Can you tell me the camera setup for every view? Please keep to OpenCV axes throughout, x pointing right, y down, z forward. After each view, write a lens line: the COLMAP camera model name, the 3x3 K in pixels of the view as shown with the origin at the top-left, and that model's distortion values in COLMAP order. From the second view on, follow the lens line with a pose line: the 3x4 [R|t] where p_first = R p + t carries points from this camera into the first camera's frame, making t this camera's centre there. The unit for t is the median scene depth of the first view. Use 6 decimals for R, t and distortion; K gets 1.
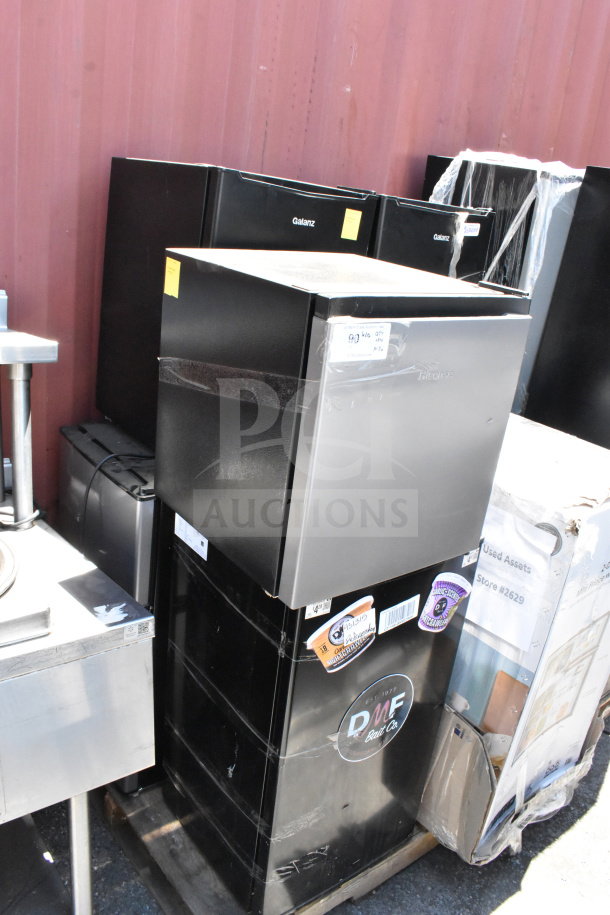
lens RADIAL K [[711.4, 0, 298.8], [0, 711.4, 455.8], [0, 0, 1]] dist [-0.093448, 0.003282]
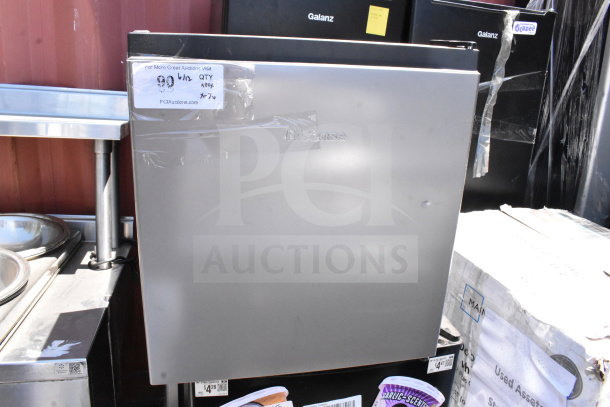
lens RADIAL K [[474.2, 0, 304.0], [0, 474.2, 194.3], [0, 0, 1]] dist [-0.093448, 0.003282]
pose [[0.909261, 0.057854, -0.412185, 0.311478], [-0.098442, 0.992088, -0.077909, -0.002550], [0.404417, 0.111416, 0.907763, 0.382479]]
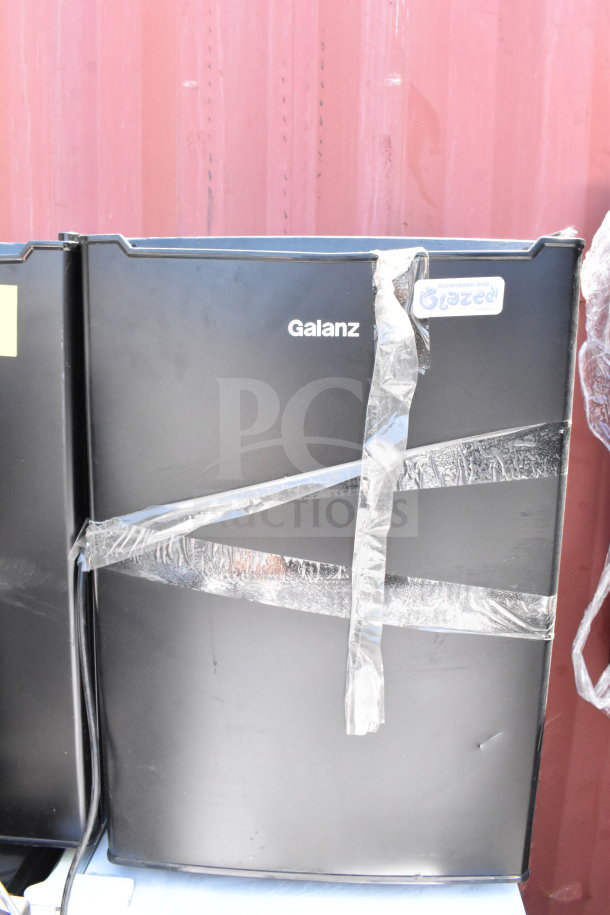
lens RADIAL K [[711.4, 0, 298.8], [0, 711.4, 455.8], [0, 0, 1]] dist [-0.093448, 0.003282]
pose [[0.738415, 0.004981, -0.674329, 0.529504], [-0.155791, 0.974181, -0.163402, -0.239543], [0.656104, 0.225713, 0.720125, 0.942694]]
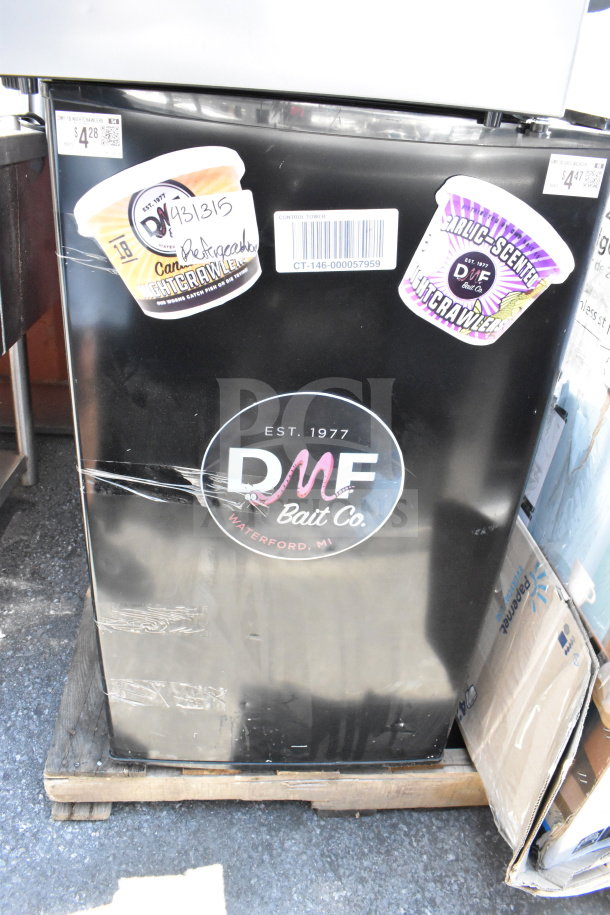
lens RADIAL K [[711.4, 0, 298.8], [0, 711.4, 455.8], [0, 0, 1]] dist [-0.093448, 0.003282]
pose [[0.831420, 0.261157, -0.490446, 0.346900], [-0.184317, 0.962311, 0.199960, 0.248972], [0.524183, -0.075854, 0.848221, 0.553801]]
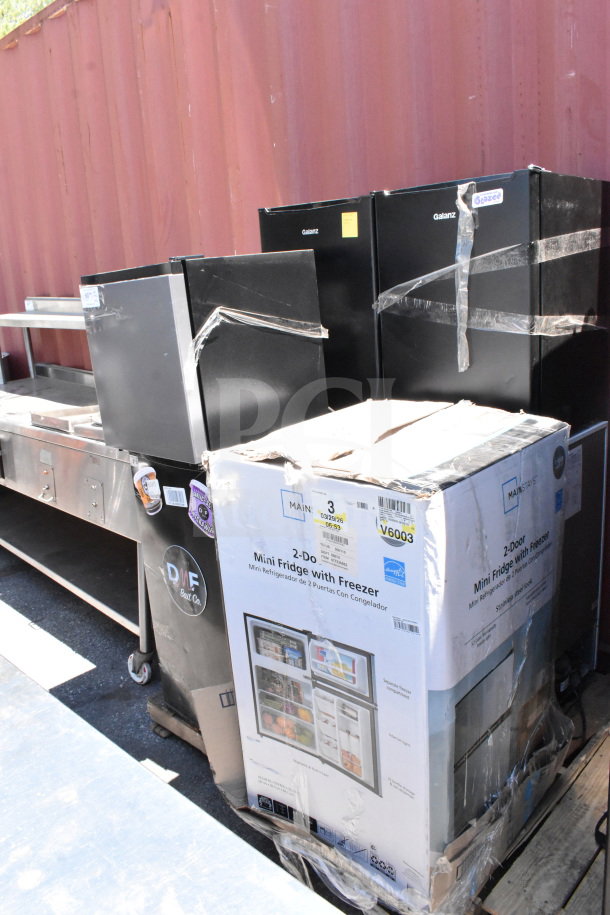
lens RADIAL K [[711.4, 0, 298.8], [0, 711.4, 455.8], [0, 0, 1]] dist [-0.093448, 0.003282]
pose [[0.112350, 0.123108, -0.986013, 1.435029], [-0.256185, 0.962339, 0.090962, -0.042545], [0.960077, 0.242382, 0.139657, 0.940948]]
